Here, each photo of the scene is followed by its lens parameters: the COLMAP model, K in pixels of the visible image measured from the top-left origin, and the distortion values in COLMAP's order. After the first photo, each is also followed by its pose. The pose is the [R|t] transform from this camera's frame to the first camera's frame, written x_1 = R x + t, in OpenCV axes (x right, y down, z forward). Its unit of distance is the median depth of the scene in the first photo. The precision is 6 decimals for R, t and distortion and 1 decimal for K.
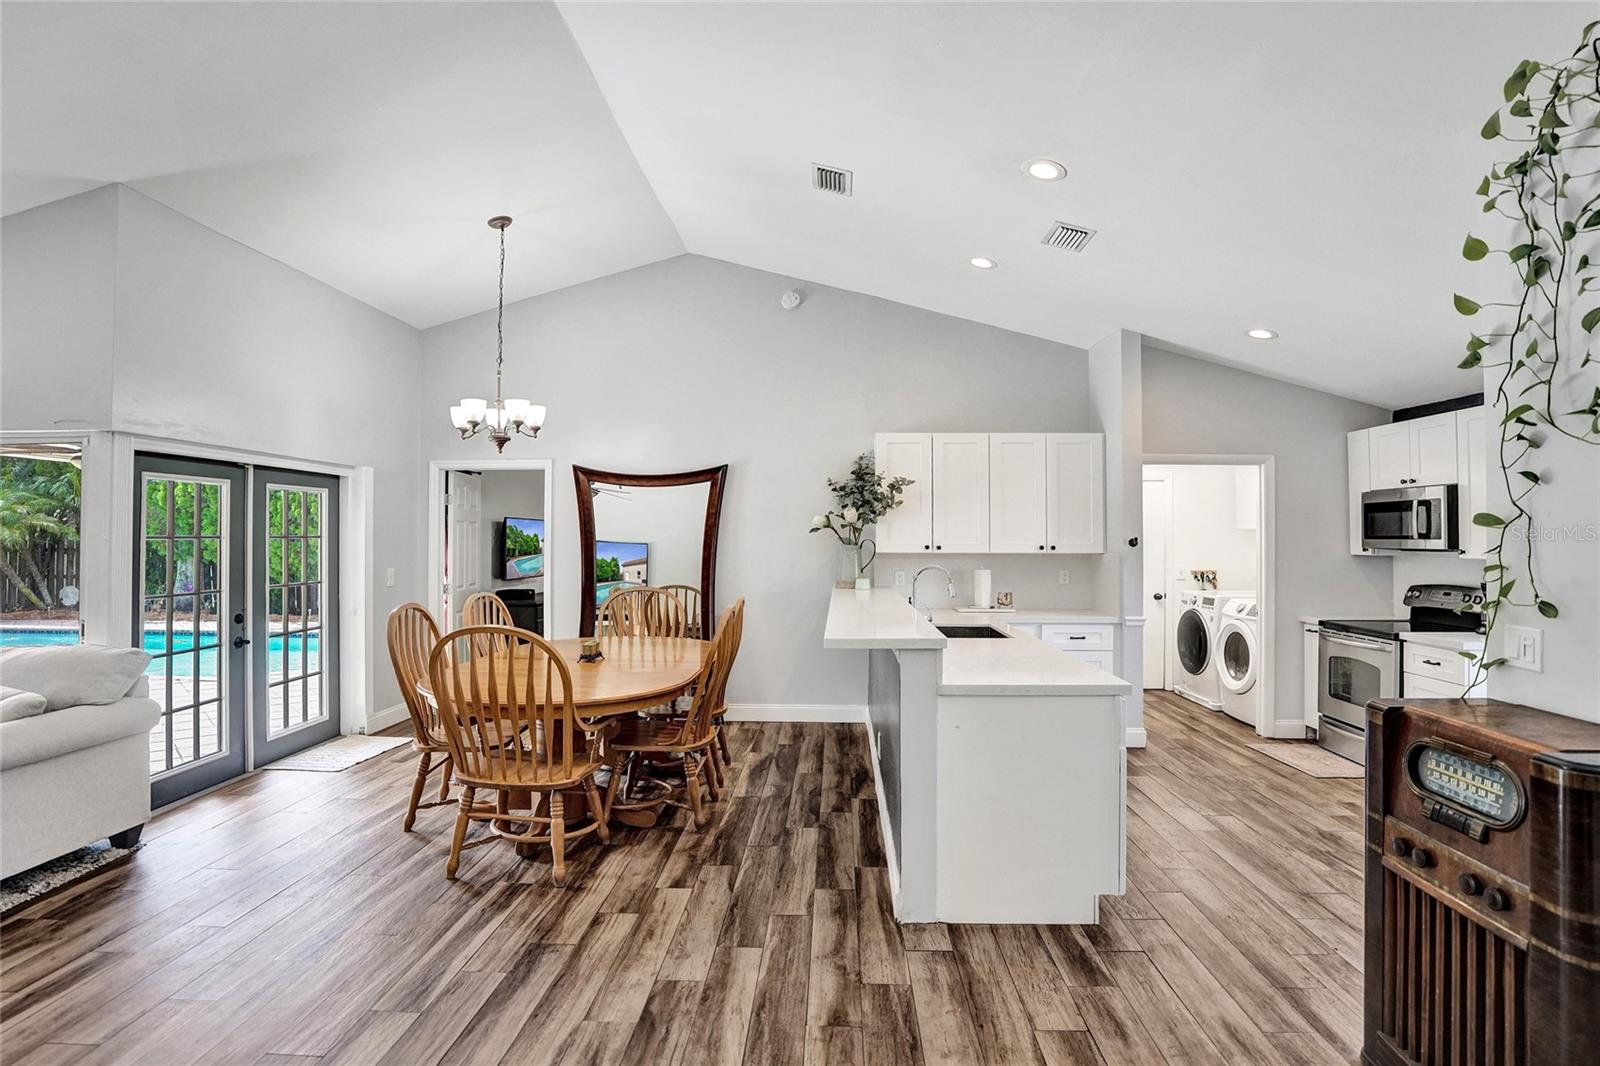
lens RADIAL K [[846.5, 0, 798.9], [0, 846.5, 523.3], [0, 0, 1]] dist [-0.036020, 0.007516]
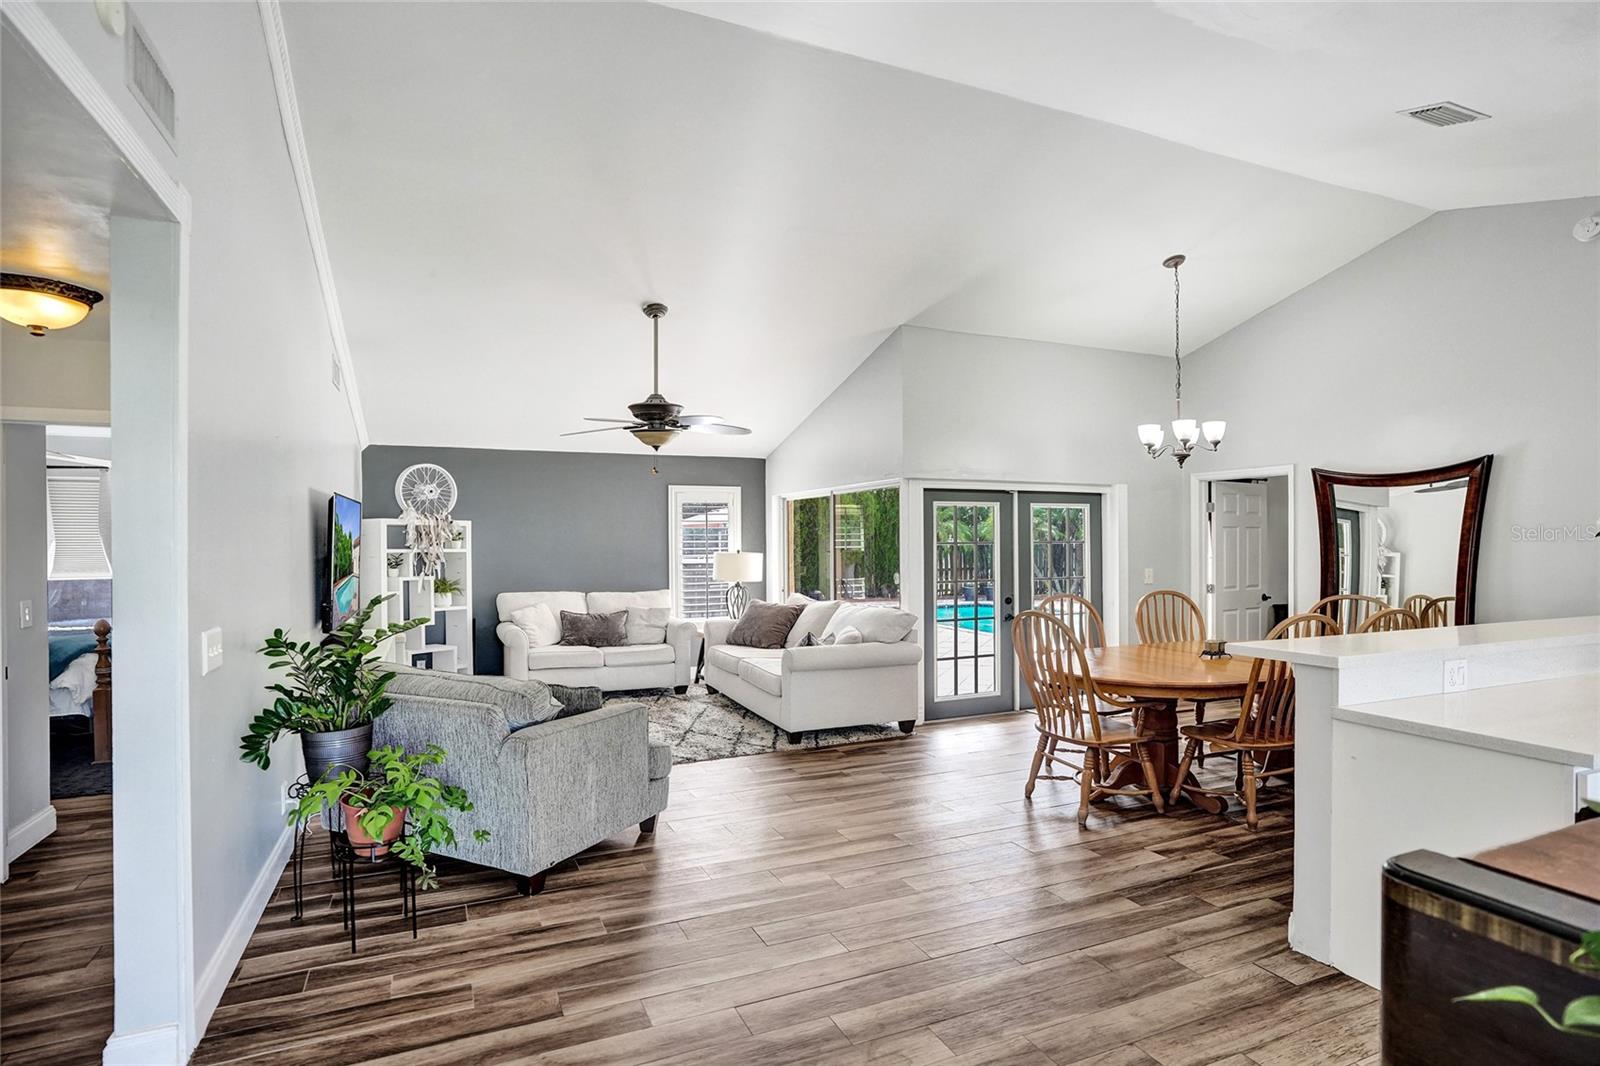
lens RADIAL K [[846.5, 0, 819.6], [0, 846.5, 558.1], [0, 0, 1]] dist [-0.036020, 0.007516]
pose [[0.464561, 0.017154, -0.885375, 0.489843], [0.017414, 0.999442, 0.028502, -0.004295], [0.885370, -0.028659, 0.464004, 0.062335]]
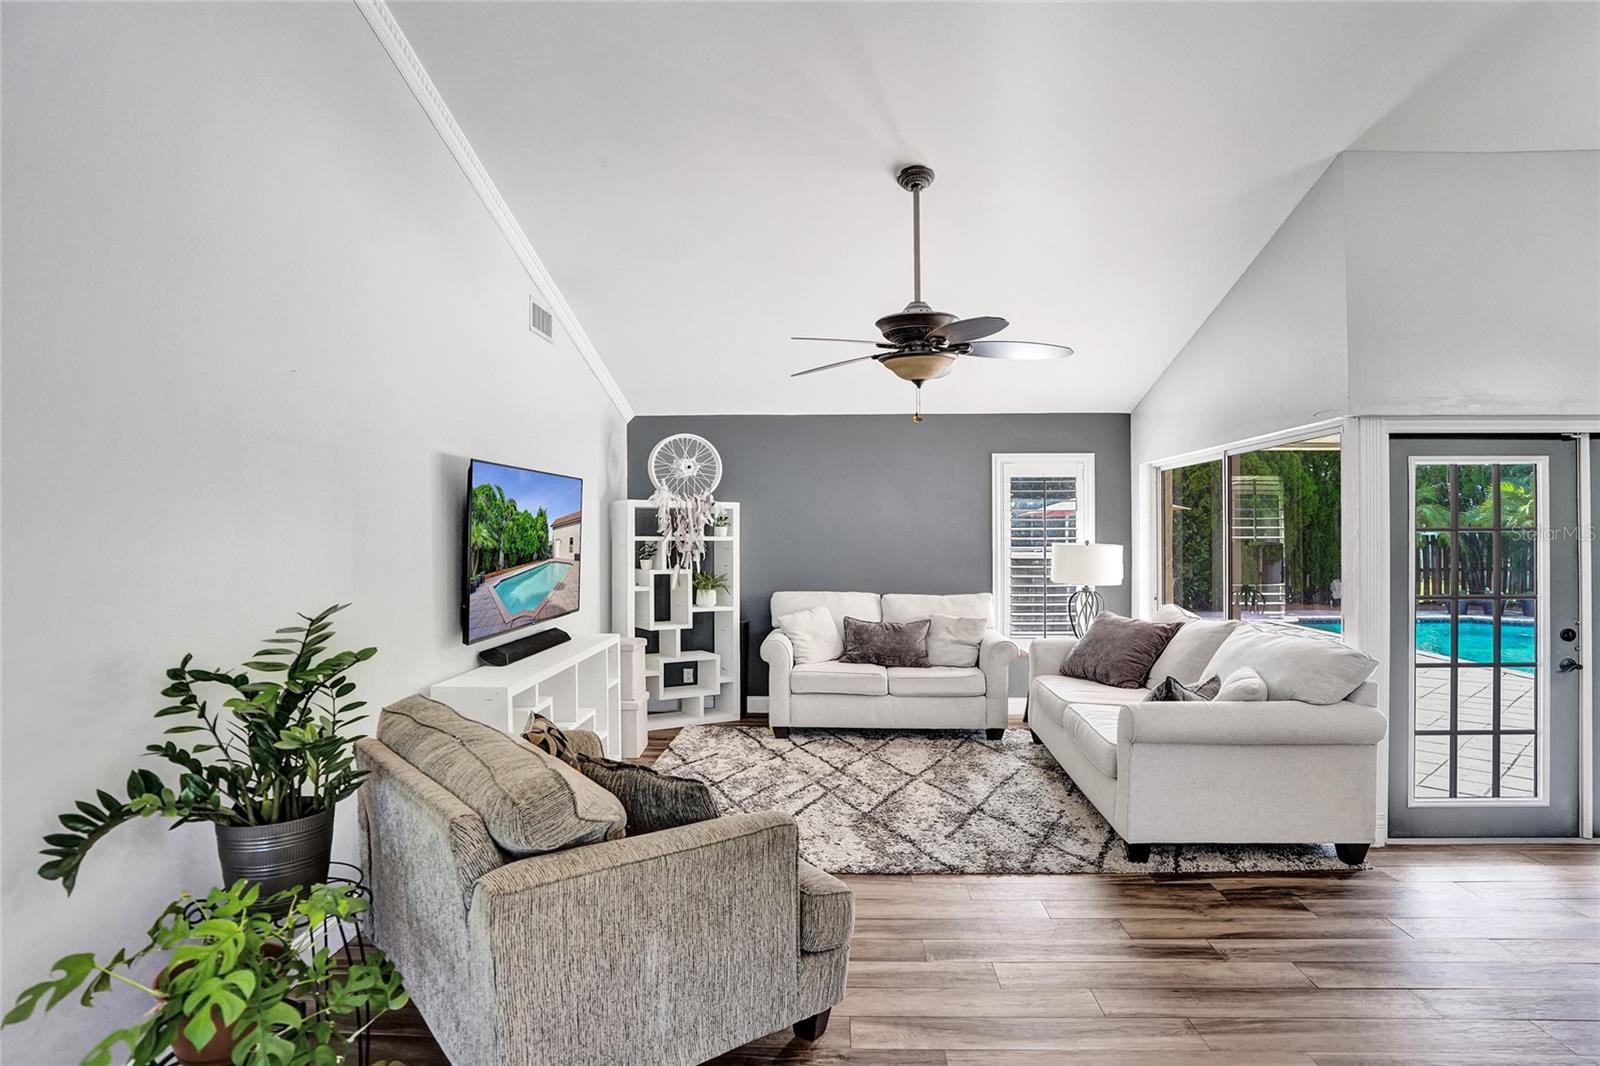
lens RADIAL K [[890.3, 0, 805.1], [0, 890.3, 539.7], [0, 0, 1]] dist [-0.046816, 0.014594]
pose [[0.020282, 0.006920, -0.999770, 0.126462], [0.017220, 0.999825, 0.007269, 0.009012], [0.999646, -0.017363, 0.020159, 0.308256]]
